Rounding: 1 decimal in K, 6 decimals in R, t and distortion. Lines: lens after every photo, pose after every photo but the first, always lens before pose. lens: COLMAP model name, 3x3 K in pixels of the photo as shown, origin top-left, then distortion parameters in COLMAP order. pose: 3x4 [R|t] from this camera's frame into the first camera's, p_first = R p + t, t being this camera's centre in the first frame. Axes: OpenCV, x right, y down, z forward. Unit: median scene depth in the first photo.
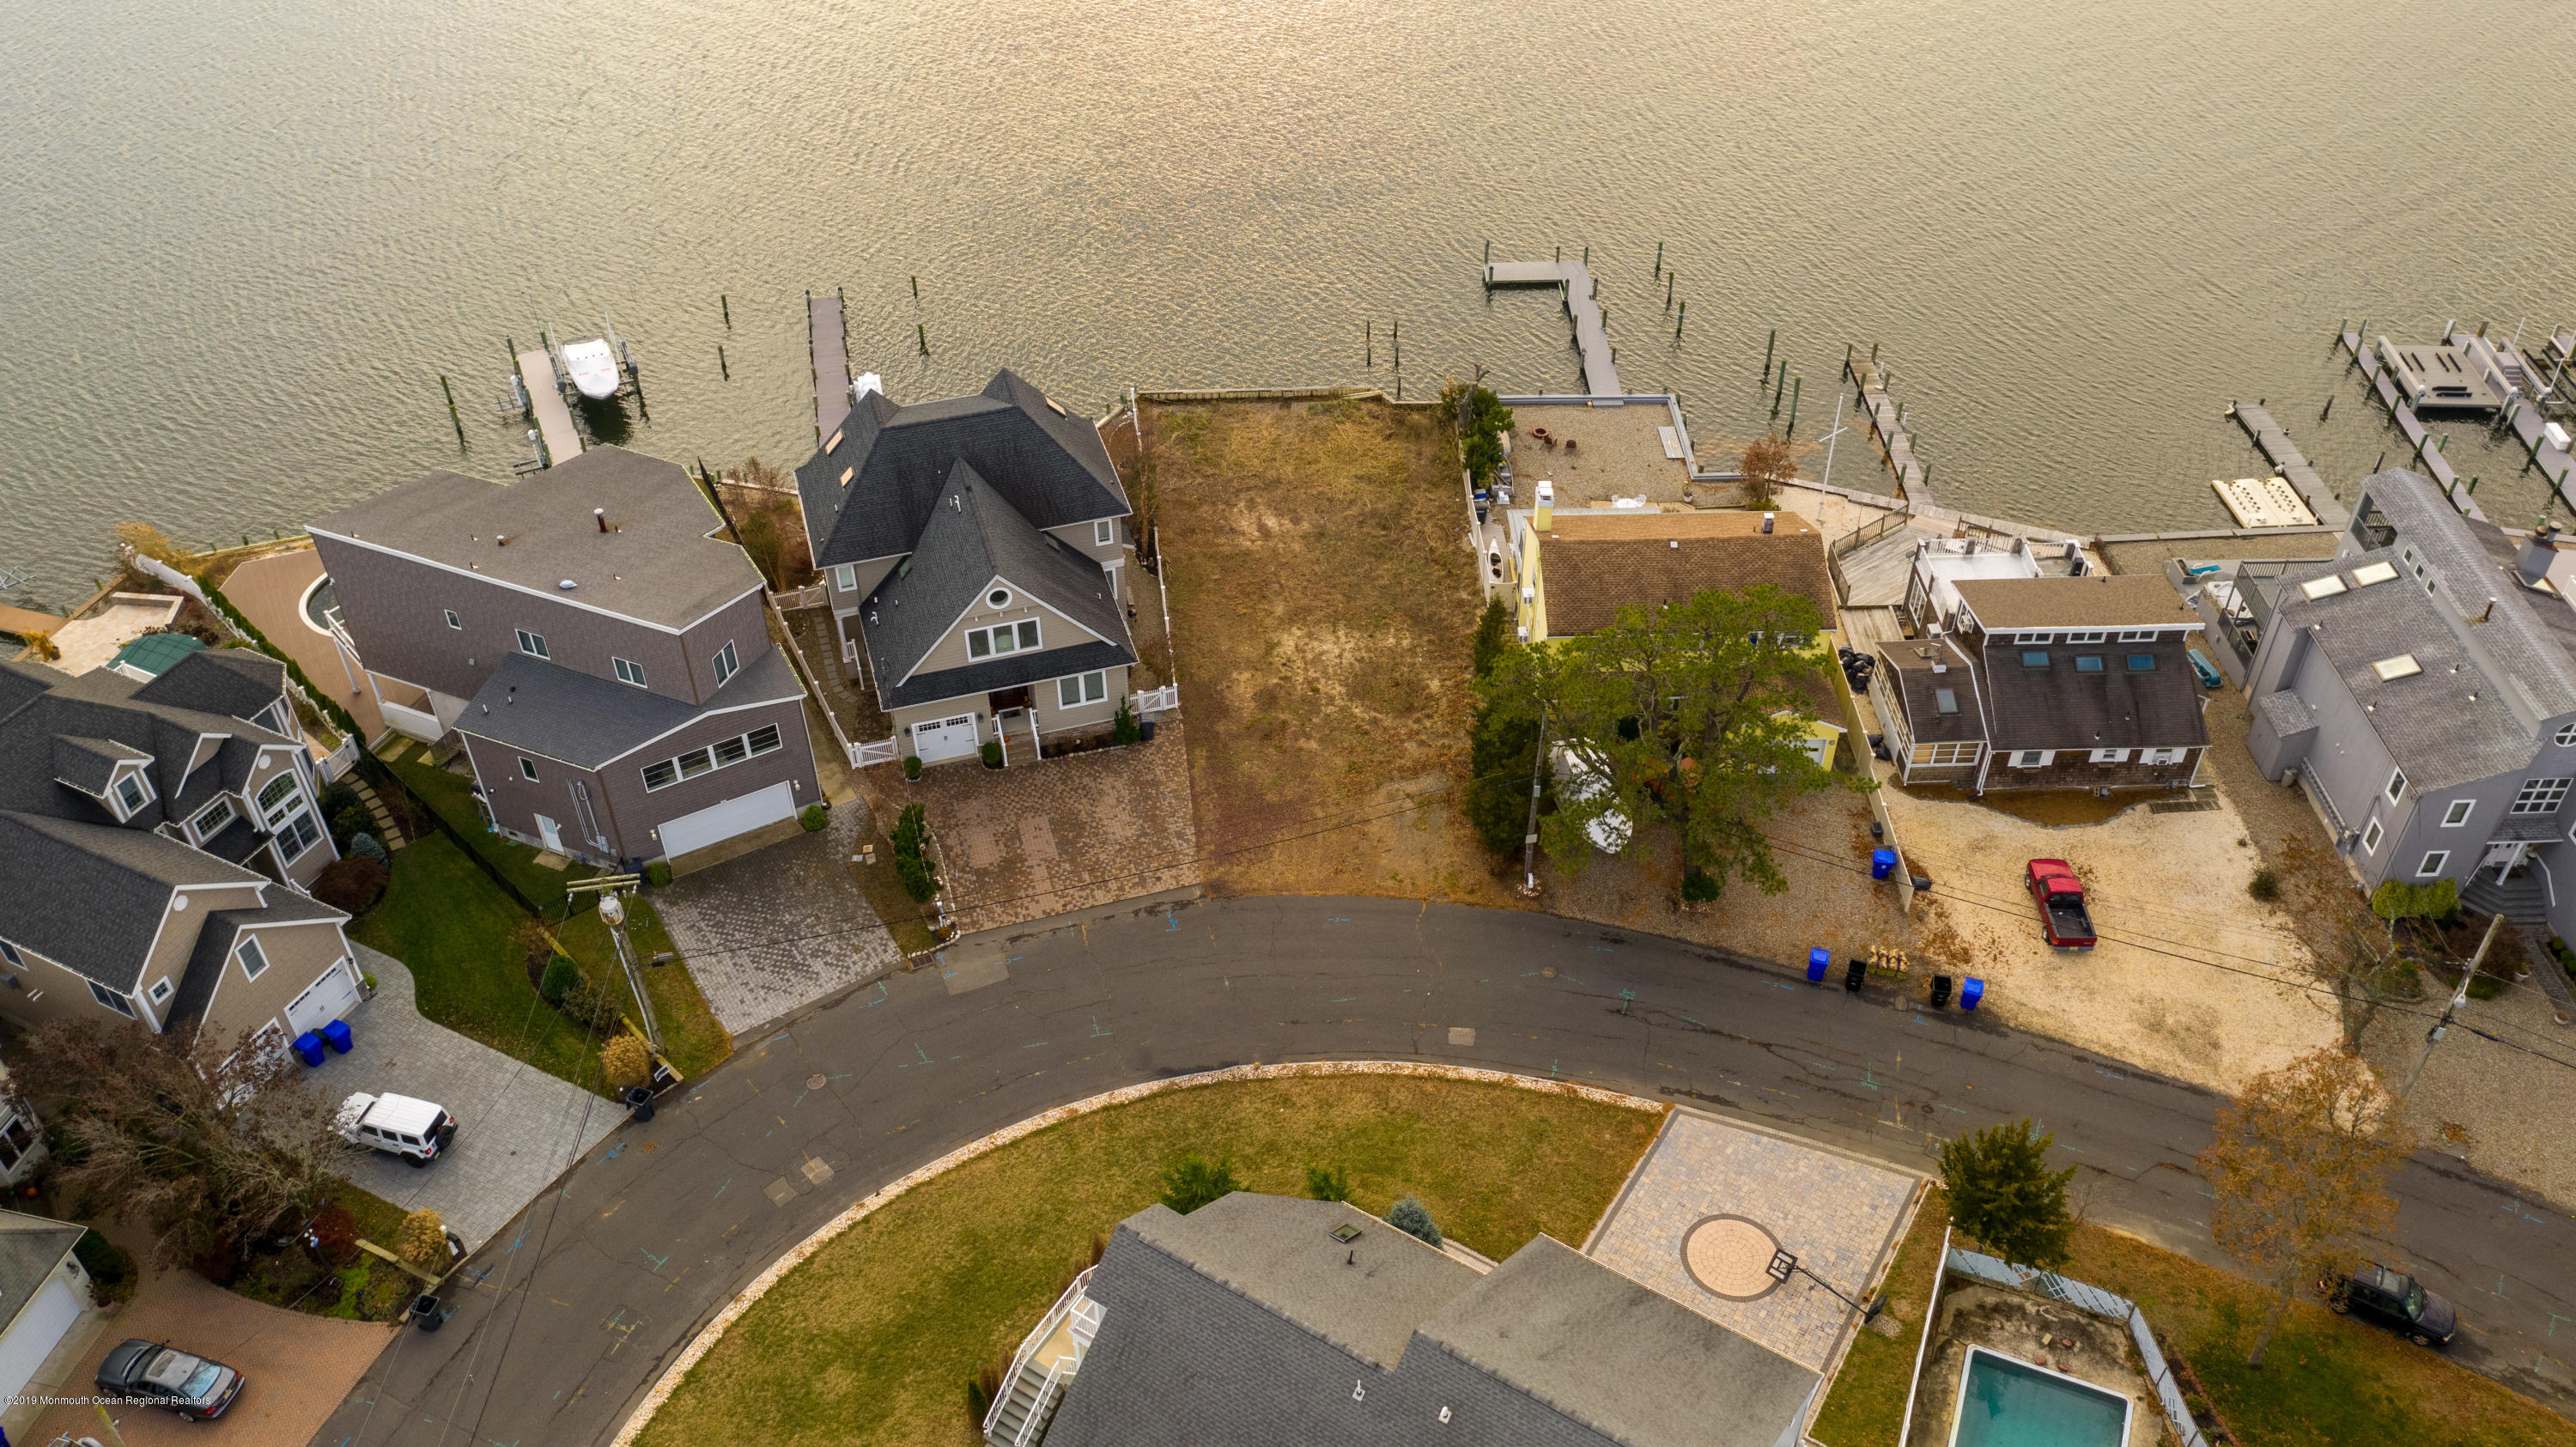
lens RADIAL K [[2042.9, 0, 1288.0], [0, 2042.9, 723.5], [0, 0, 1]] dist [-0.006346, 0.013409]
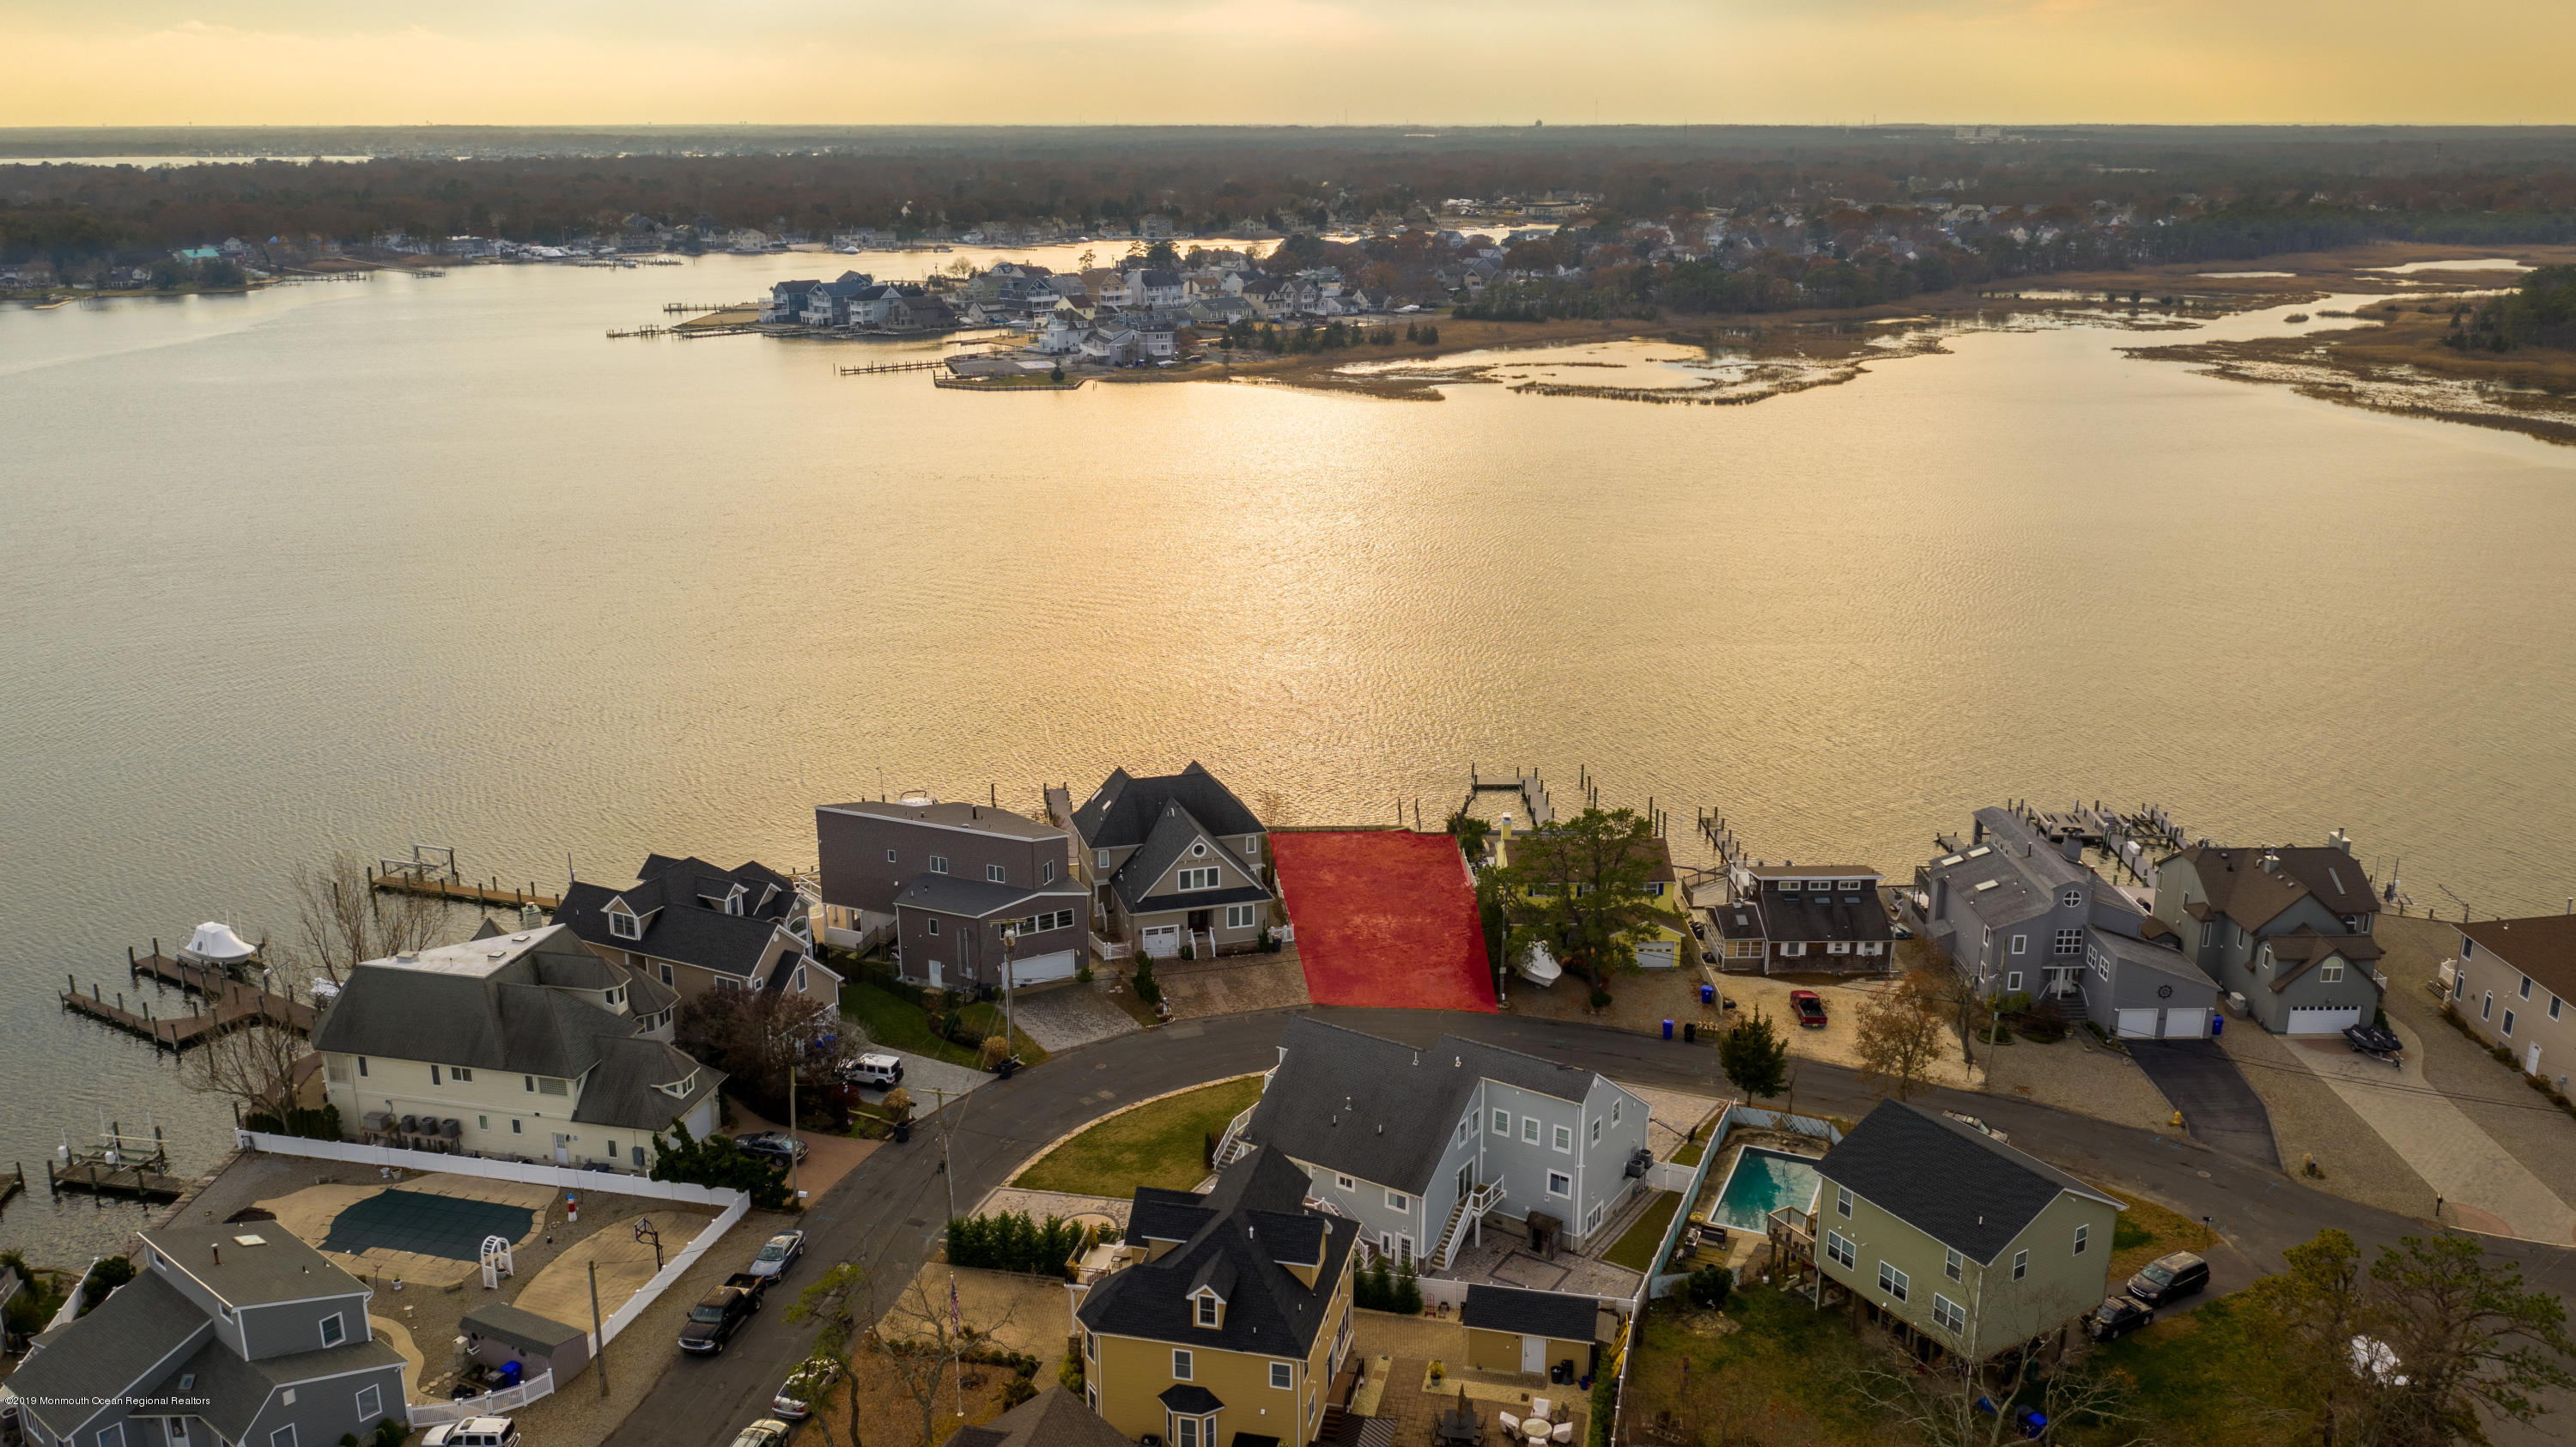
lens RADIAL K [[2042.9, 0, 1288.0], [0, 2042.9, 723.5], [0, 0, 1]] dist [-0.006346, 0.013409]
pose [[0.999937, 0.010494, -0.003932, -0.058345], [-0.011179, 0.909227, -0.416152, 0.573709], [-0.000792, 0.416169, 0.909287, -0.655767]]
